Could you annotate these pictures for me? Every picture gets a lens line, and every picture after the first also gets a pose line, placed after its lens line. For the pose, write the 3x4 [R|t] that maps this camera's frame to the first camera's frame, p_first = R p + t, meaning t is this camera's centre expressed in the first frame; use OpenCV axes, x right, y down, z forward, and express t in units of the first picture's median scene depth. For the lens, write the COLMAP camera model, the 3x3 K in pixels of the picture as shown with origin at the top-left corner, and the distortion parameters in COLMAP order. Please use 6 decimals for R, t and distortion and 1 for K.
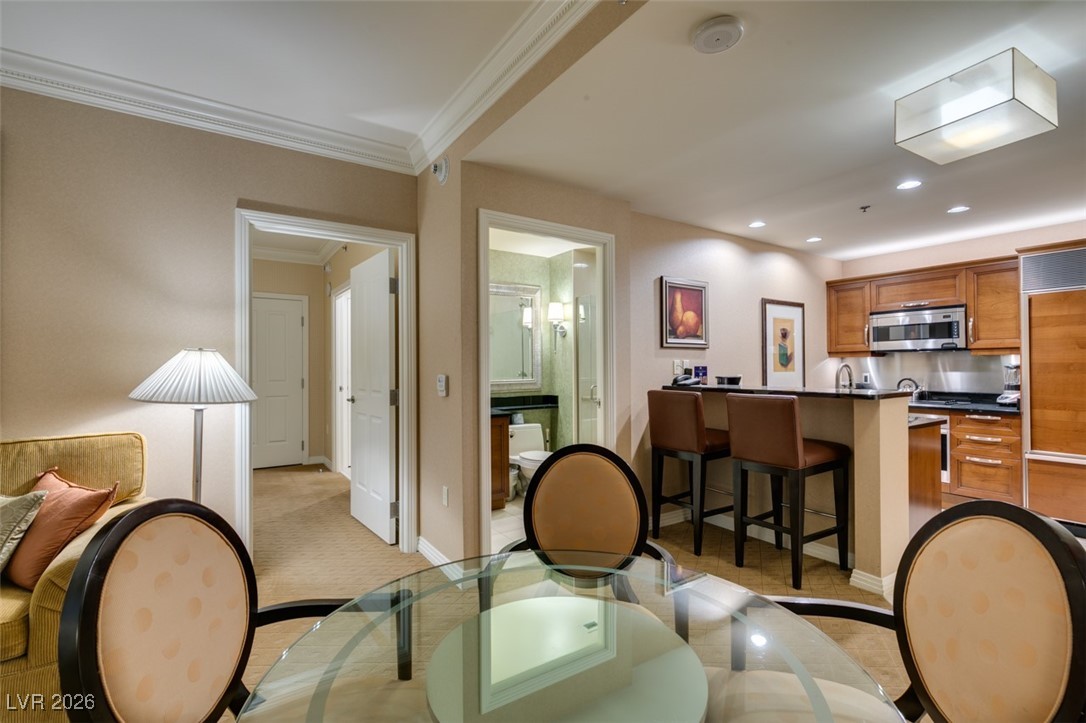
lens RADIAL K [[483.1, 0, 539.7], [0, 483.1, 364.2], [0, 0, 1]] dist [0.000116, -0.000356]
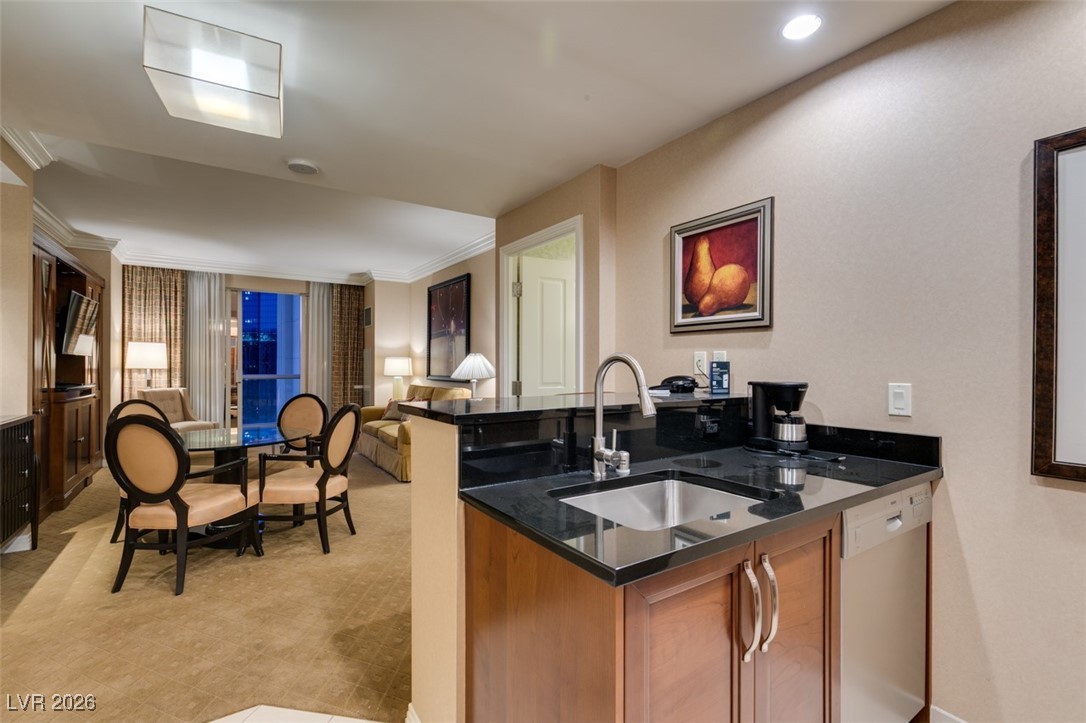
lens RADIAL K [[483.1, 0, 539.7], [0, 483.1, 364.2], [0, 0, 1]] dist [0.000116, -0.000356]
pose [[-0.000042, 0.003301, -0.999995, 0.875377], [0.002980, 0.999990, 0.003301, 0.004853], [0.999996, -0.002980, -0.000052, 0.769961]]
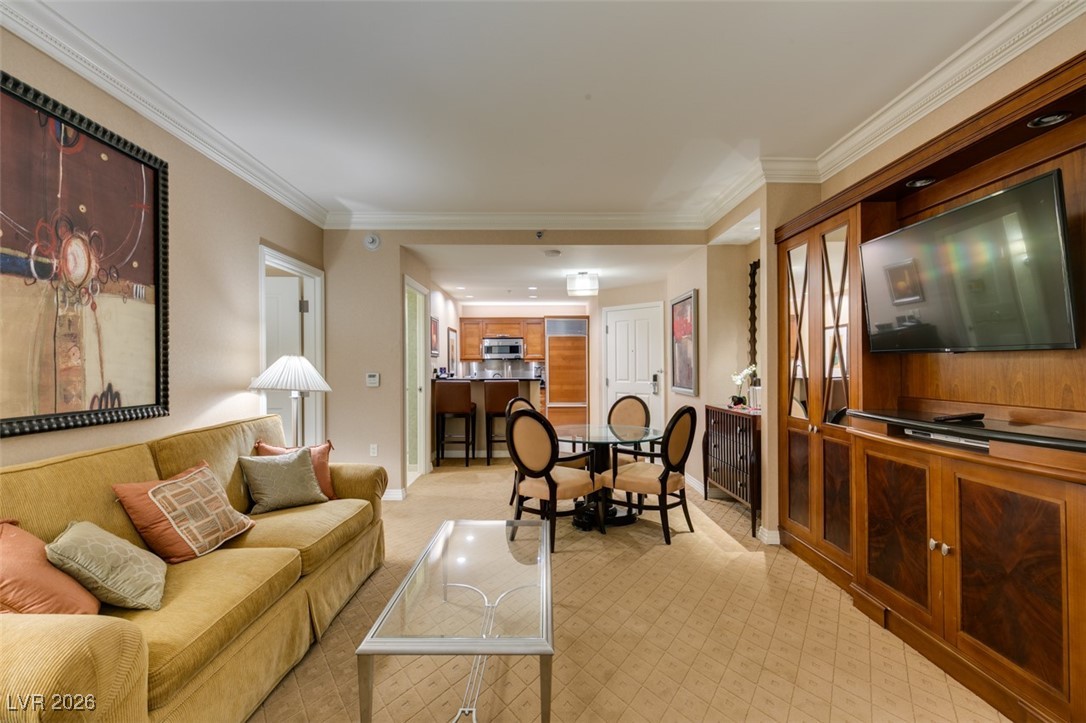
lens RADIAL K [[483.1, 0, 539.7], [0, 483.1, 364.2], [0, 0, 1]] dist [0.000116, -0.000356]
pose [[0.551770, 0.004858, 0.833982, -0.880814], [-0.003426, 0.999988, -0.003558, -0.001916], [-0.833989, -0.000894, 0.551780, -0.228535]]
